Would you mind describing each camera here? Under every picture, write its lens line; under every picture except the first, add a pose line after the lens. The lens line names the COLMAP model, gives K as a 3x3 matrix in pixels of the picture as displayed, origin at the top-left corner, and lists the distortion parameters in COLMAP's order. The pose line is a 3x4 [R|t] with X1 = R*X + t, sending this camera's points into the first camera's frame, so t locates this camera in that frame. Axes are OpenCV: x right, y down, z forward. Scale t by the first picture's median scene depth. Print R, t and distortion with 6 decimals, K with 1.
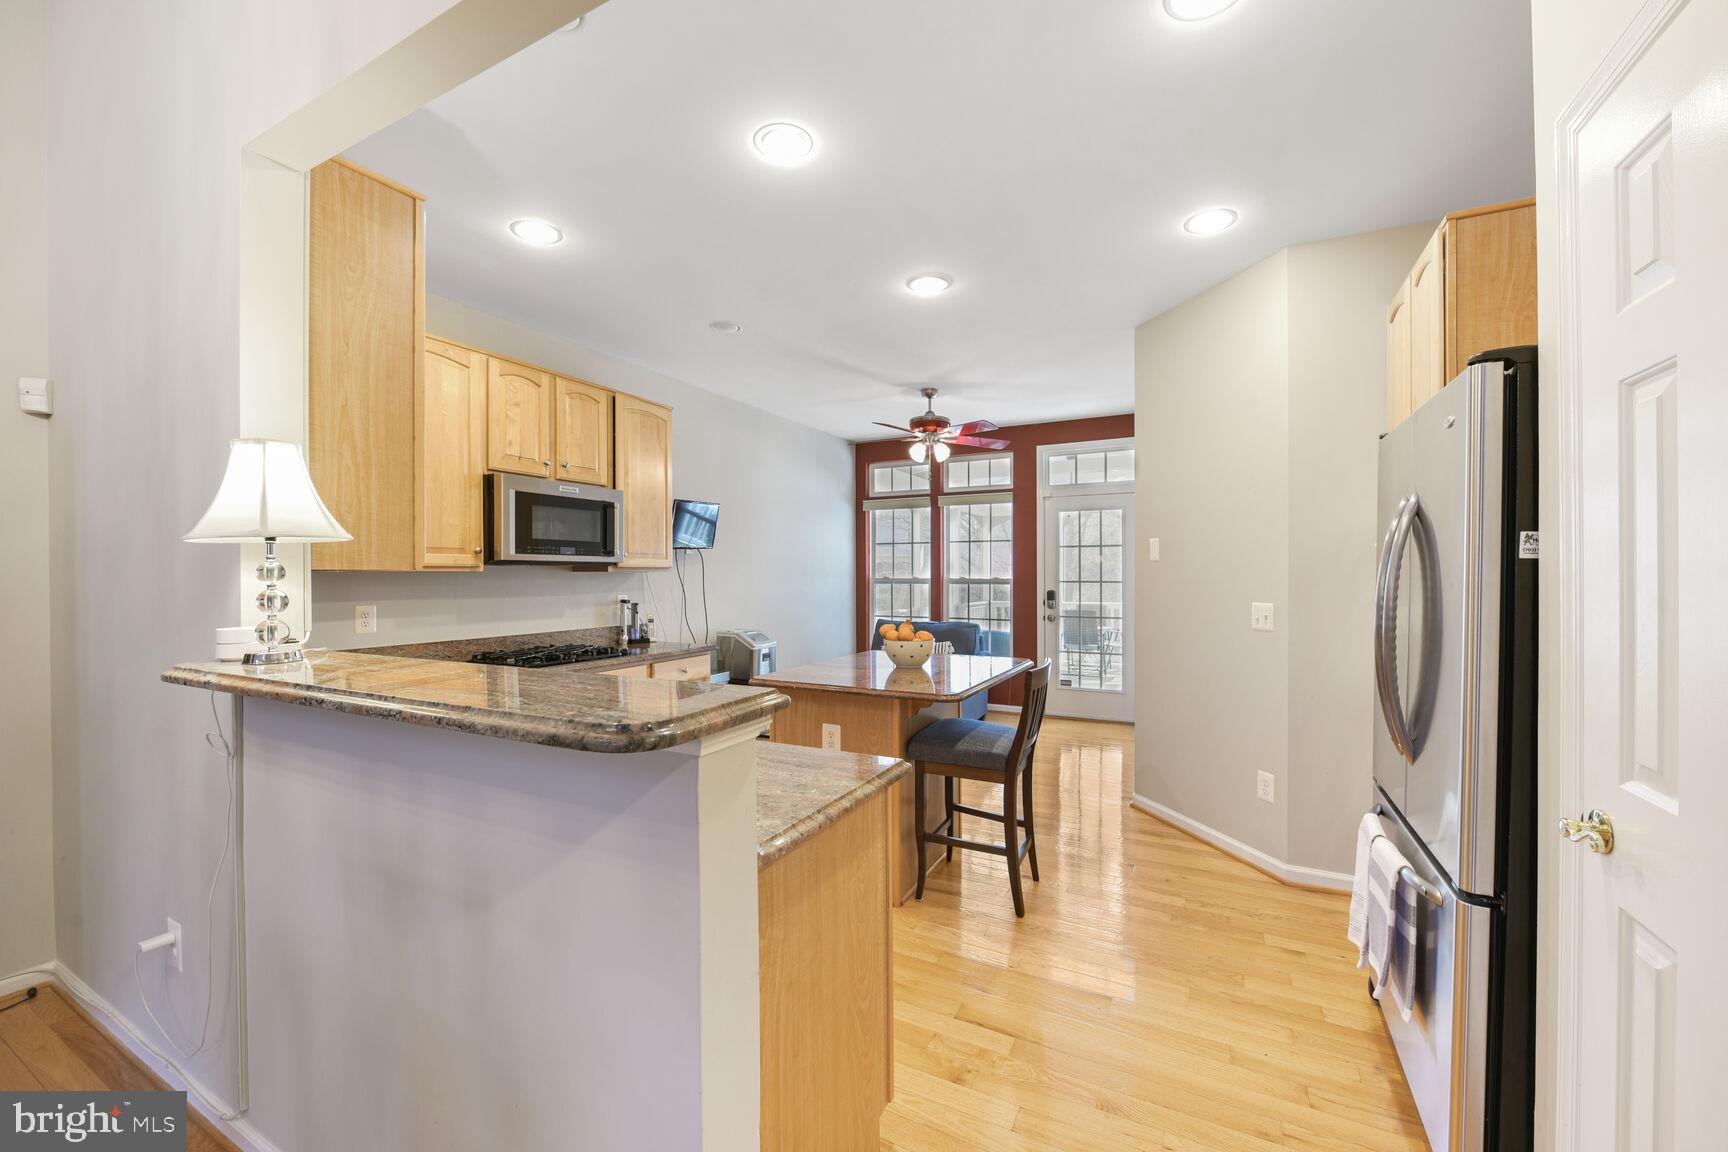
lens RADIAL K [[681.9, 0, 863.1], [0, 681.9, 572.6], [0, 0, 1]] dist [-0.007428, -0.000087]
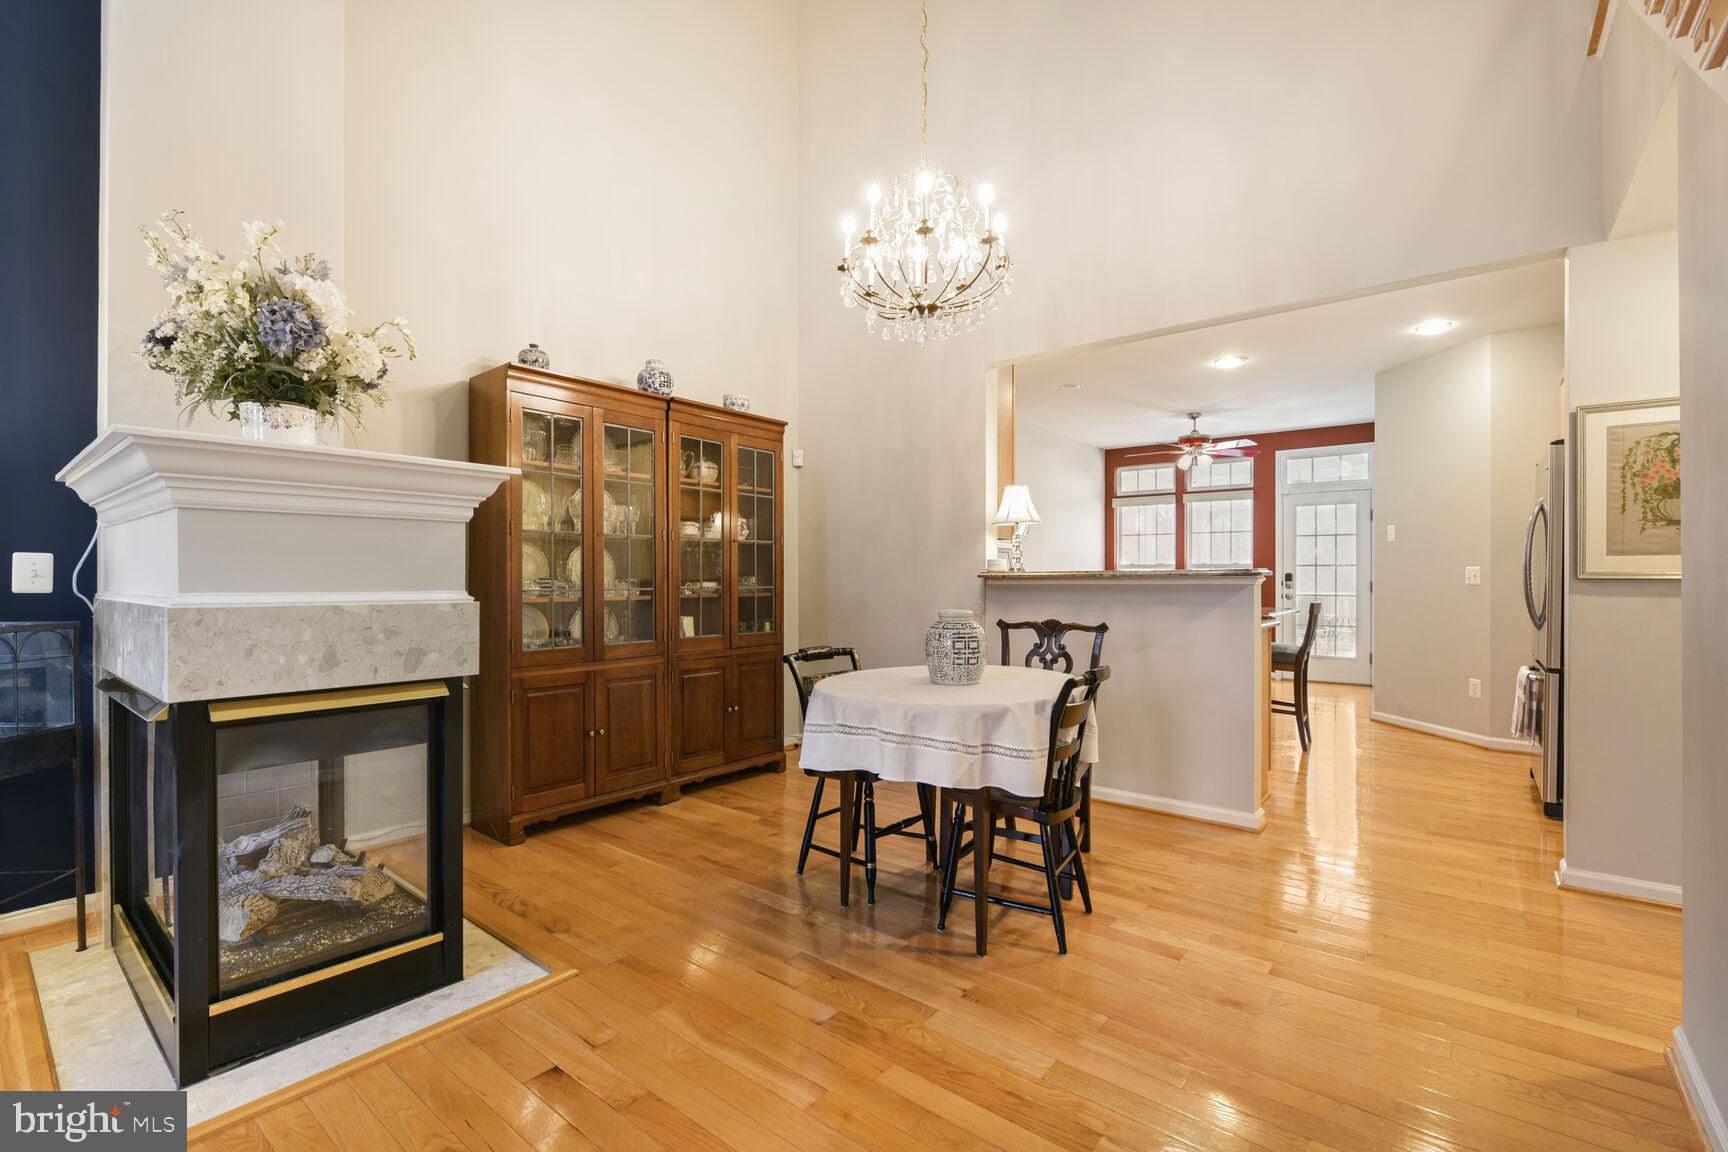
lens RADIAL K [[760.2, 0, 861.4], [0, 760.2, 572.0], [0, 0, 1]] dist [-0.010534, 0.000234]
pose [[0.982200, 0.002232, -0.187825, -0.208384], [-0.003088, 0.999986, -0.004264, 0.033044], [0.187813, 0.004768, 0.982193, -0.436591]]
